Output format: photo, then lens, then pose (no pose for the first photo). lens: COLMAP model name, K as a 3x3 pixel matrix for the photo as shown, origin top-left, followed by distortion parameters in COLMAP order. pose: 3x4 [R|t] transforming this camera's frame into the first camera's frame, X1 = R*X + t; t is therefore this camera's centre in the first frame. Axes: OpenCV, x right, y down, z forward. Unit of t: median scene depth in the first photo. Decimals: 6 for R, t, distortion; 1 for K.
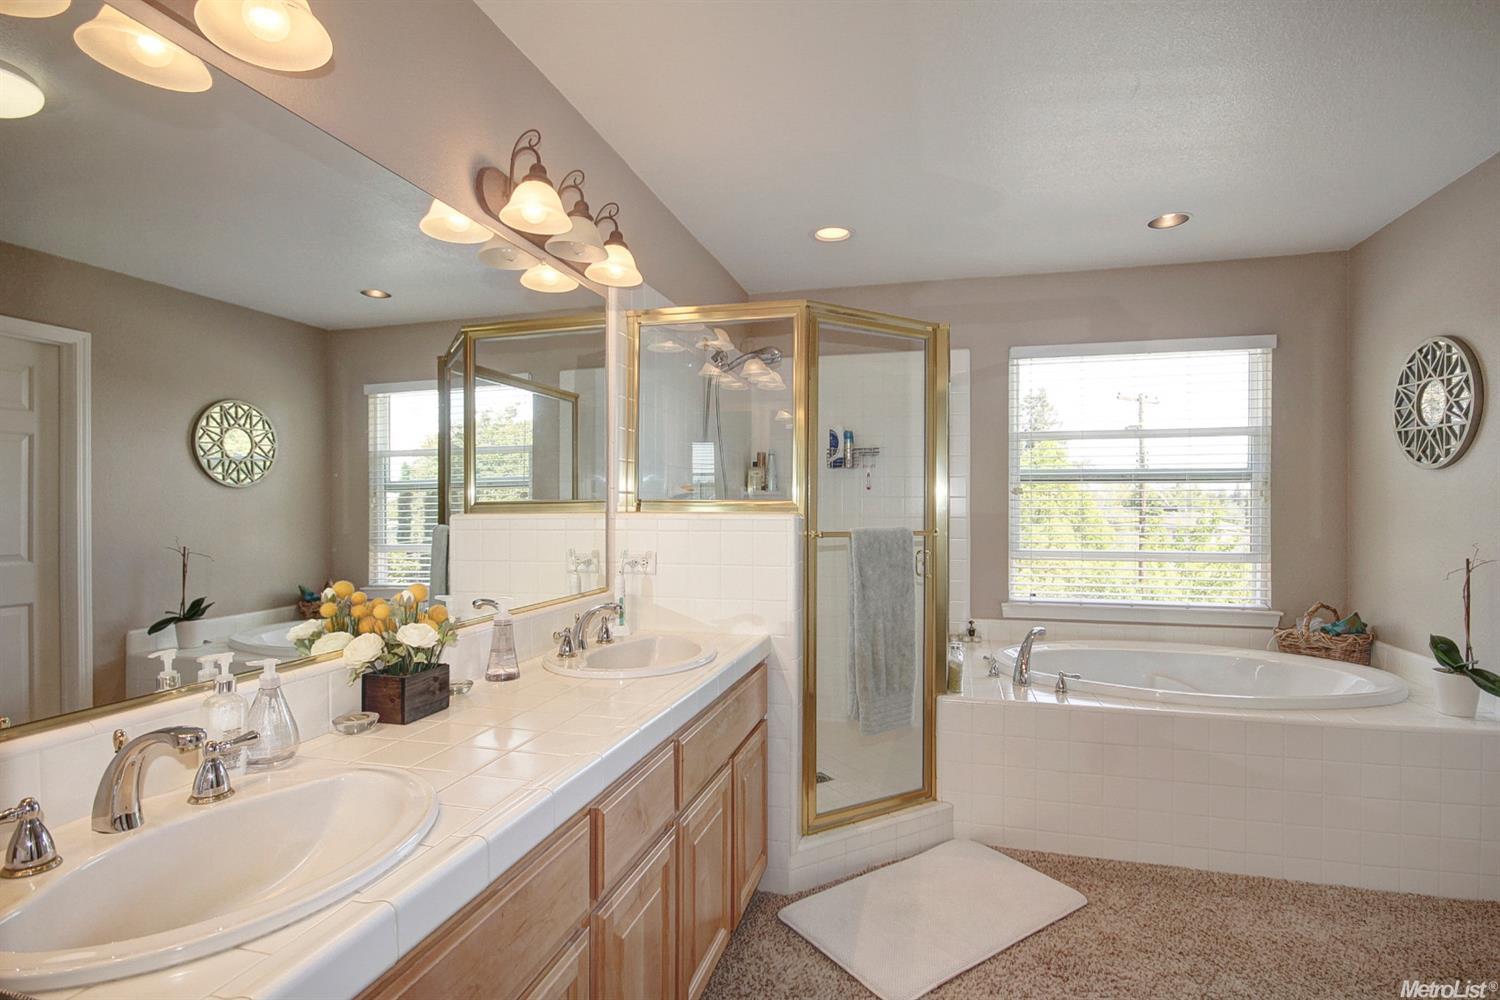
lens RADIAL K [[724.0, 0, 763.9], [0, 724.0, 509.1], [0, 0, 1]] dist [0.001826, 0.000813]
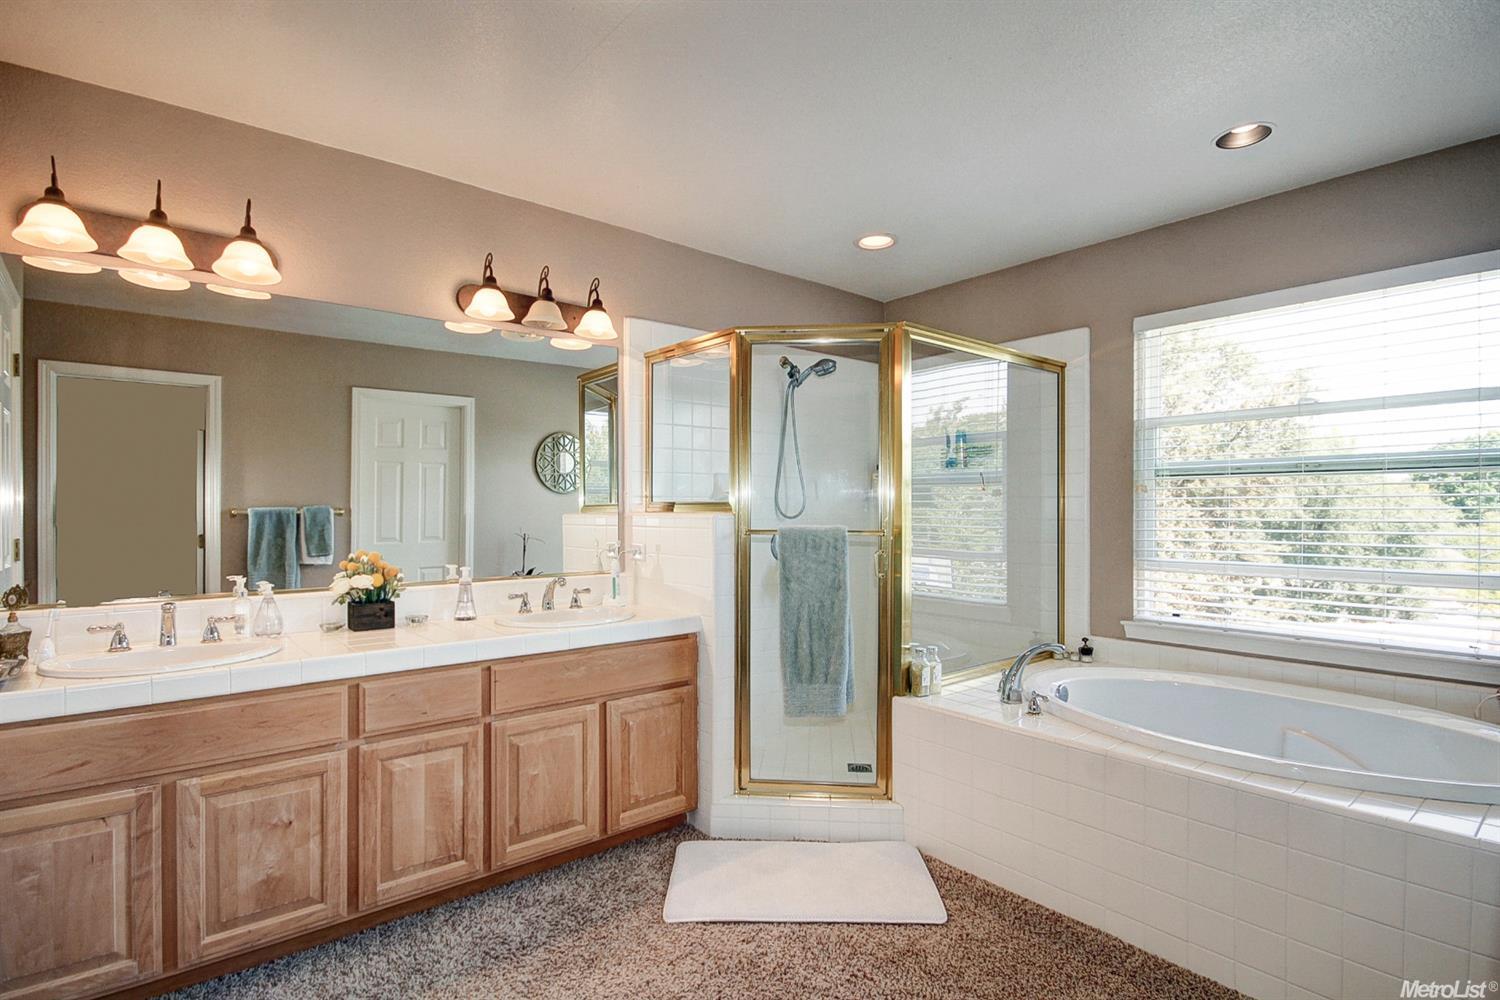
lens RADIAL K [[741.7, 0, 749.7], [0, 741.7, 507.7], [0, 0, 1]] dist [0.000664, -0.000180]
pose [[0.810766, 0.000142, -0.585371, 0.530245], [-0.001366, 0.999998, -0.001648, -0.000773], [0.585369, 0.002136, 0.810764, 0.039818]]
